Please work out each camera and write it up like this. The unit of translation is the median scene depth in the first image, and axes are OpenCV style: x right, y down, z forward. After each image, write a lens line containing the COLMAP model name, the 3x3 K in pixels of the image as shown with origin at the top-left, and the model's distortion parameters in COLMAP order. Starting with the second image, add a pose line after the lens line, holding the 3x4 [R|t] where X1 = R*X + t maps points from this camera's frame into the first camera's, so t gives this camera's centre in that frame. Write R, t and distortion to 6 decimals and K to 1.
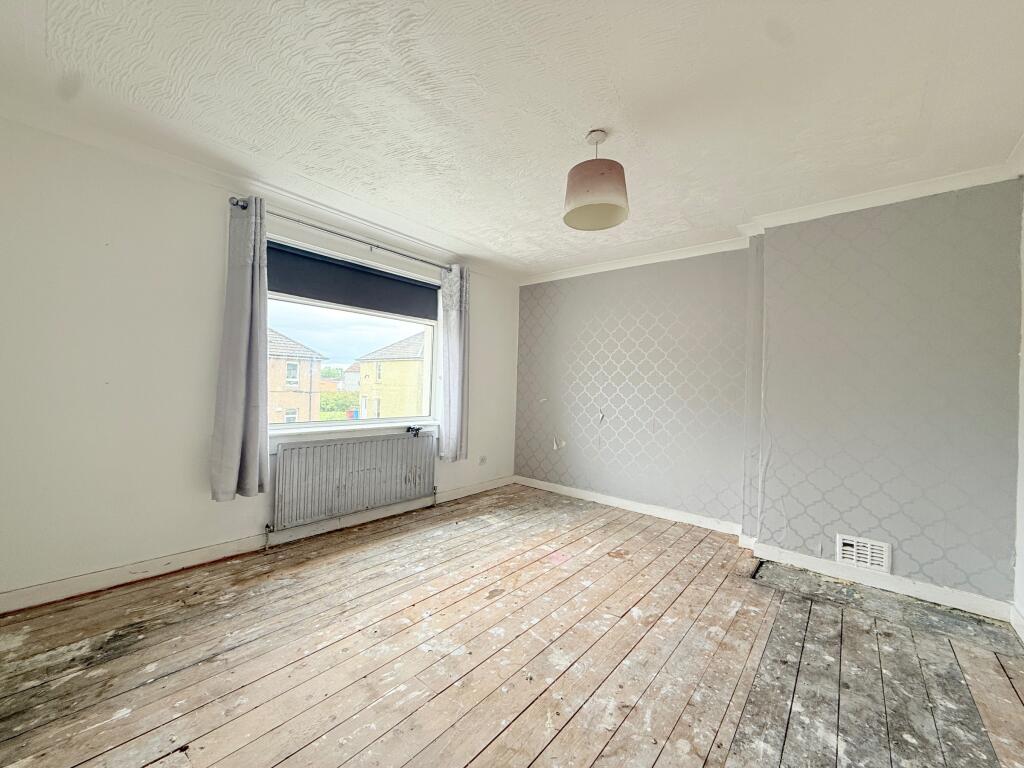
lens RADIAL K [[406.4, 0, 510.1], [0, 406.4, 385.9], [0, 0, 1]] dist [0.000670, 0.000335]
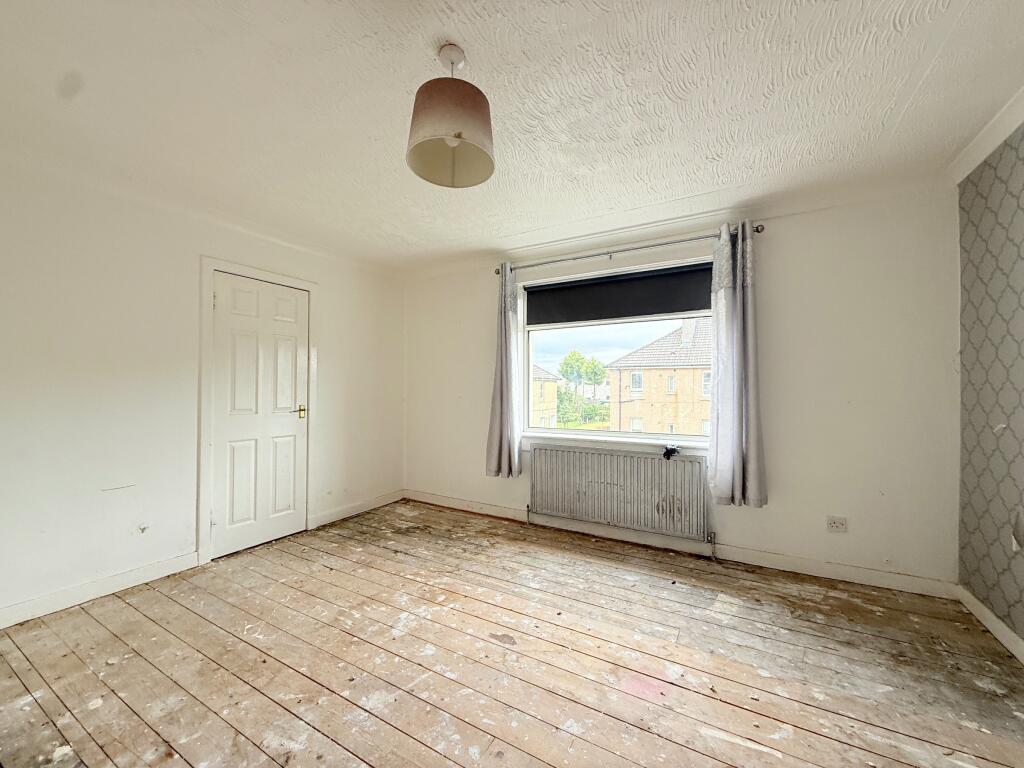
lens RADIAL K [[406.4, 0, 510.1], [0, 406.4, 385.9], [0, 0, 1]] dist [0.000670, 0.000335]
pose [[0.179839, -0.036362, -0.983024, 0.671927], [0.004634, 0.999337, -0.036118, 0.008103], [0.983685, 0.001940, 0.179888, 0.697720]]
